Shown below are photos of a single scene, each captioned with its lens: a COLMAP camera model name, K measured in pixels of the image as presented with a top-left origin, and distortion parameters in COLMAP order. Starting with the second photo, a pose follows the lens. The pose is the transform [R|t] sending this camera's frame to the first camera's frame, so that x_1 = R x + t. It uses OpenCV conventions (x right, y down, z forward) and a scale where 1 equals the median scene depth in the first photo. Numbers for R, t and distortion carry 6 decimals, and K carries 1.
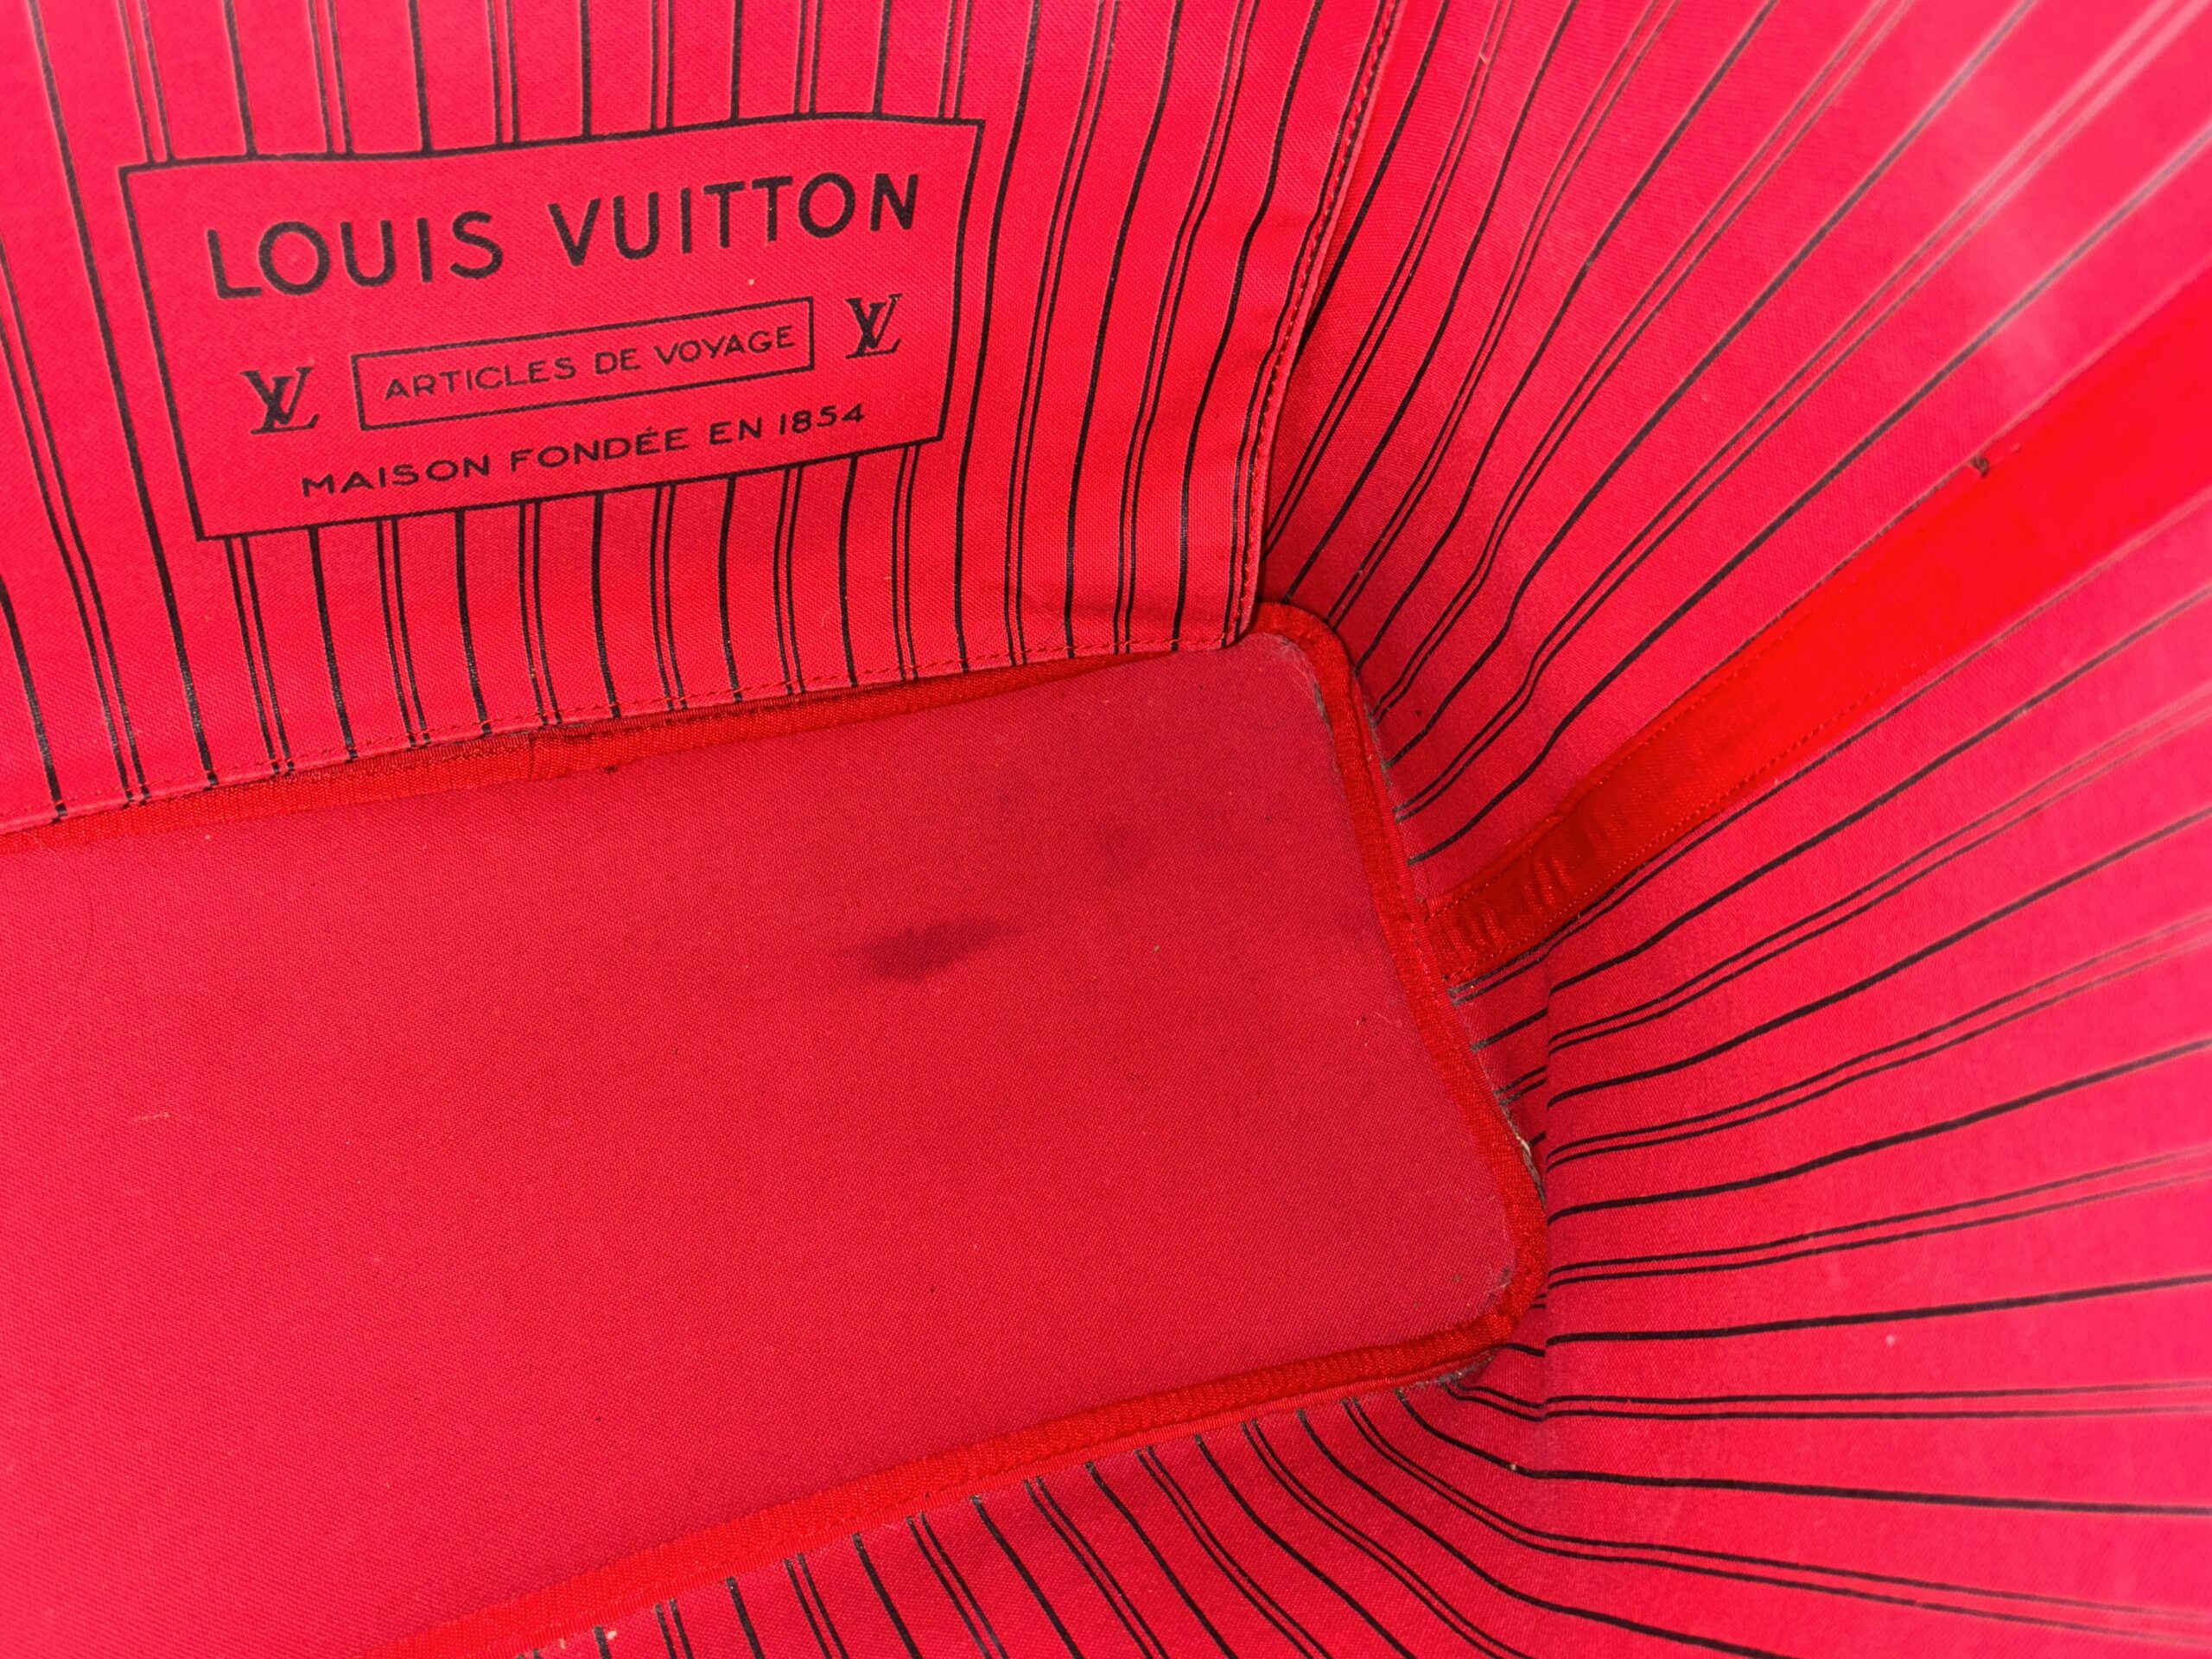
lens RADIAL K [[2084.4, 0, 1154.9], [0, 2084.4, 806.7], [0, 0, 1]] dist [0.053927, -0.140149]
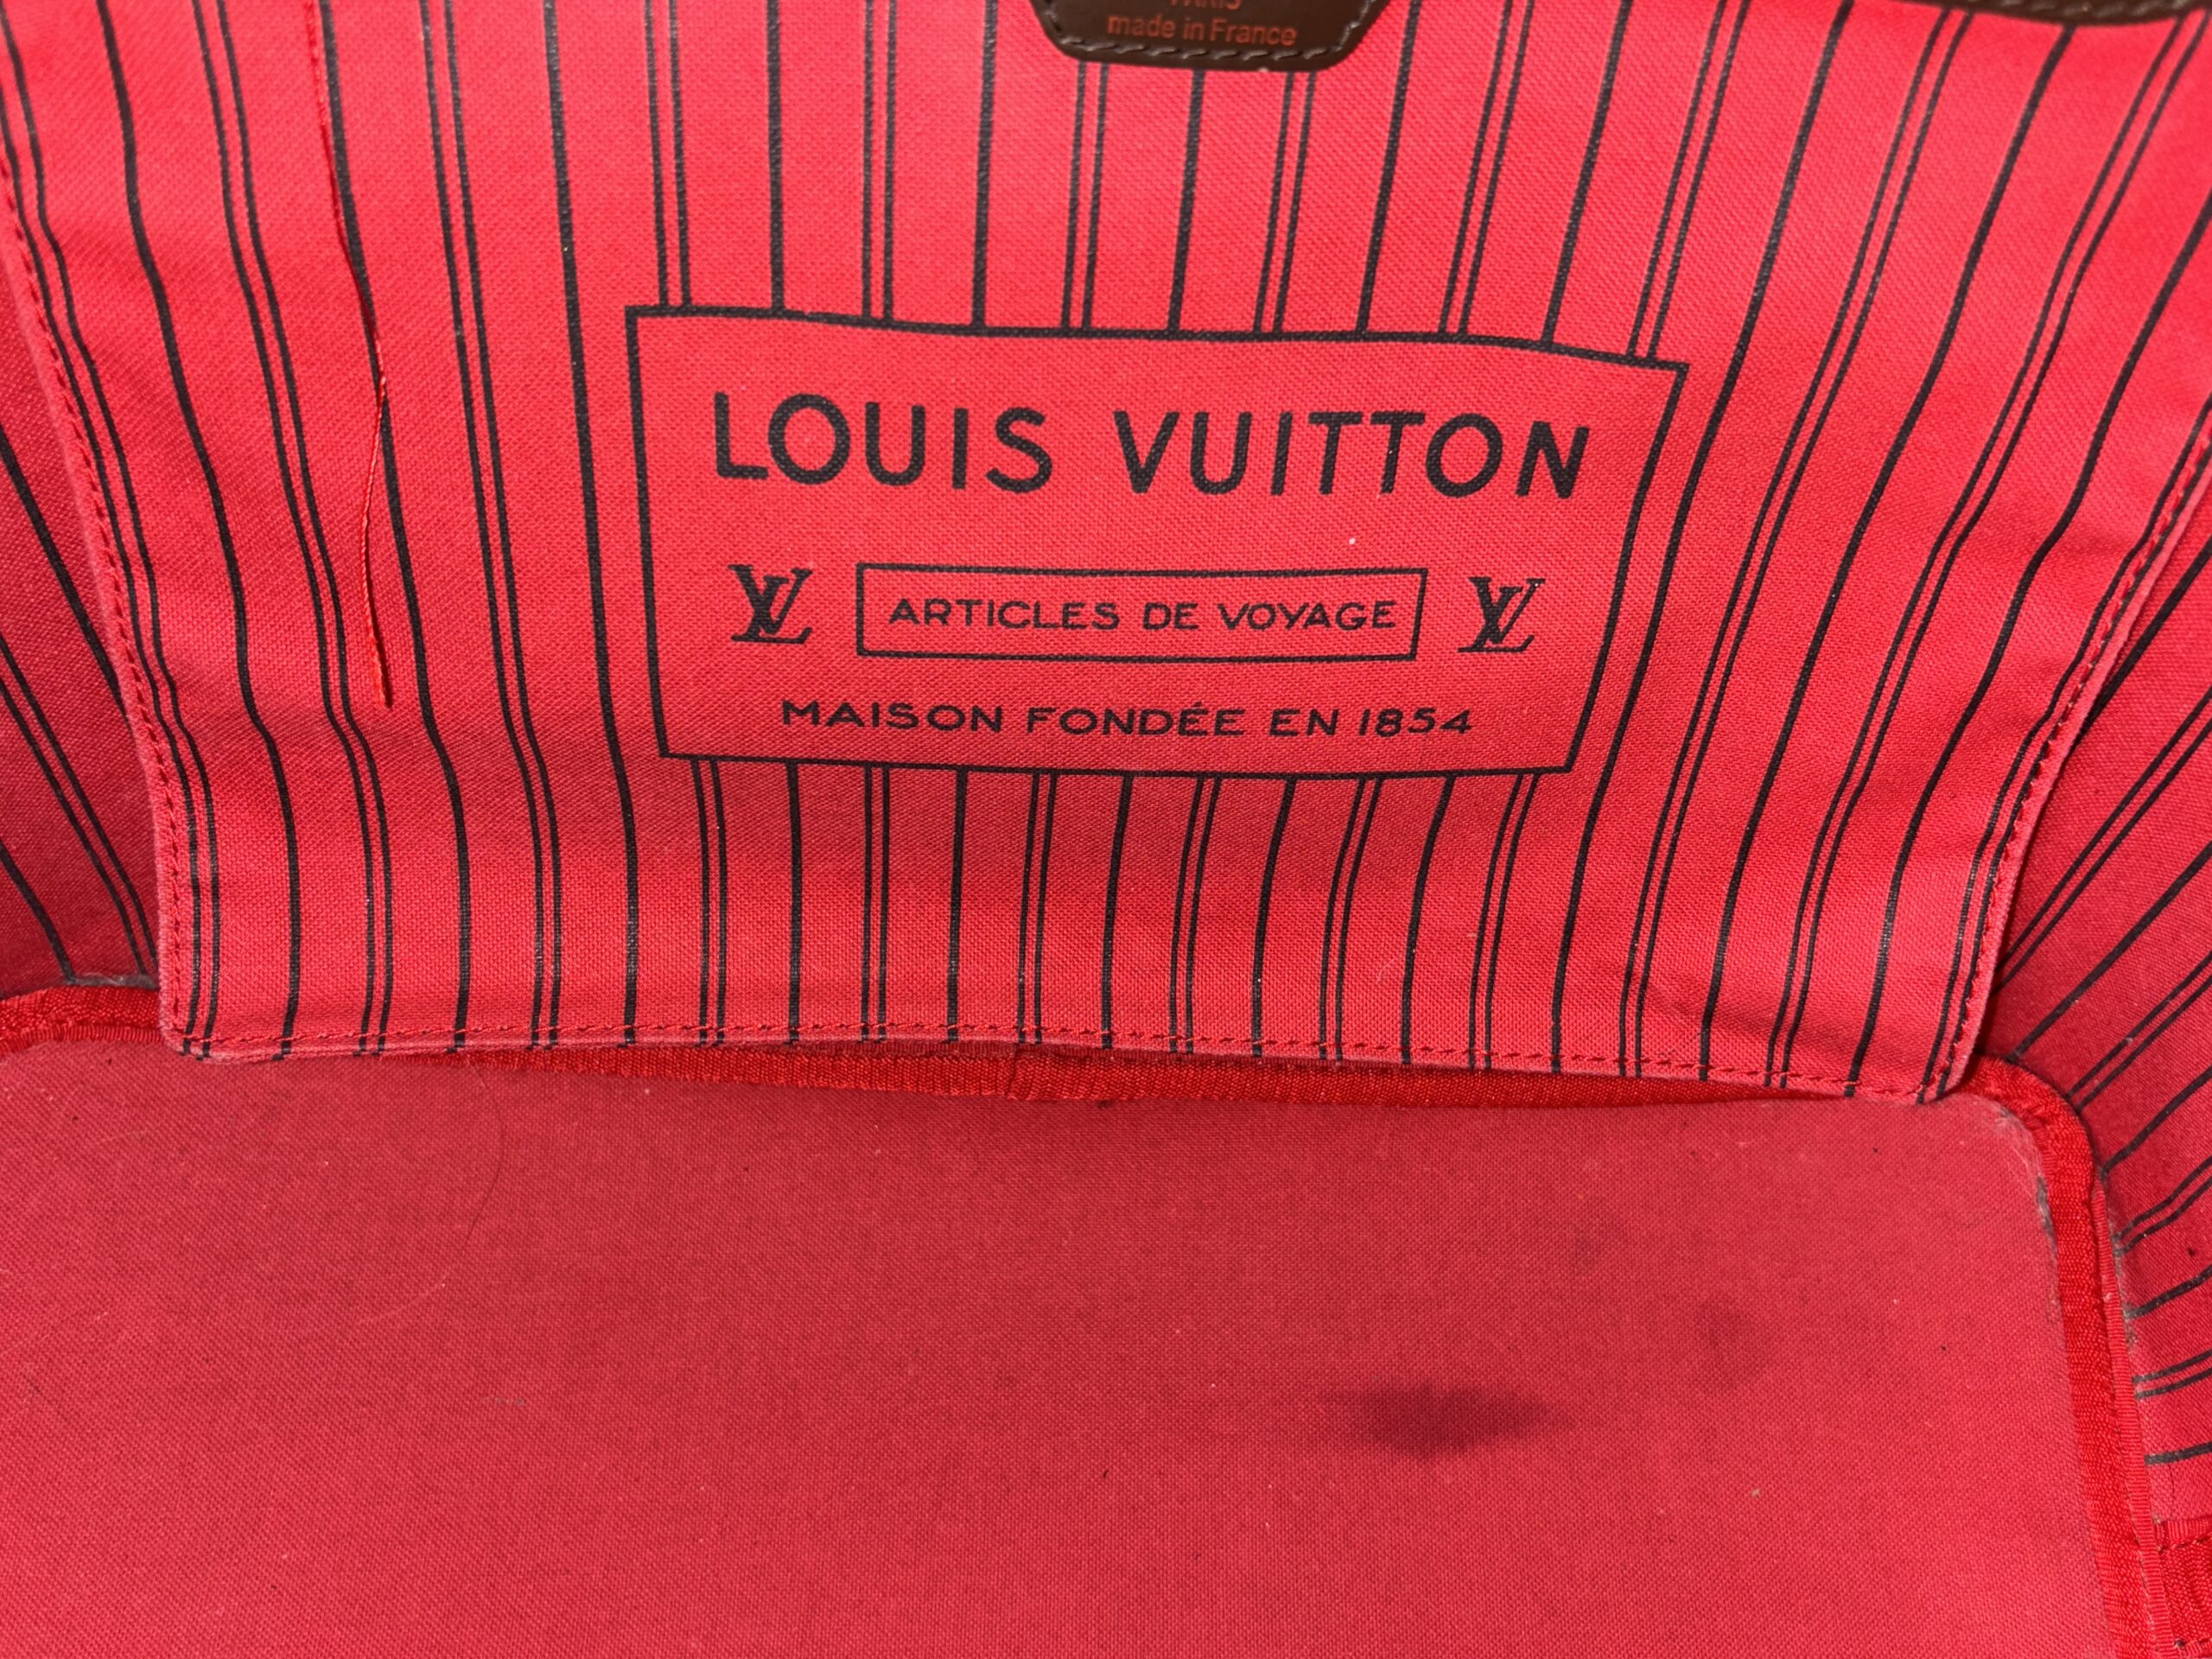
lens RADIAL K [[2084.4, 0, 1135.9], [0, 2084.4, 823.1], [0, 0, 1]] dist [0.053927, -0.140149]
pose [[0.933102, 0.147451, -0.327991, 0.005085], [-0.198626, 0.971647, -0.128258, -0.027968], [0.299780, 0.184825, 0.935934, 0.246145]]
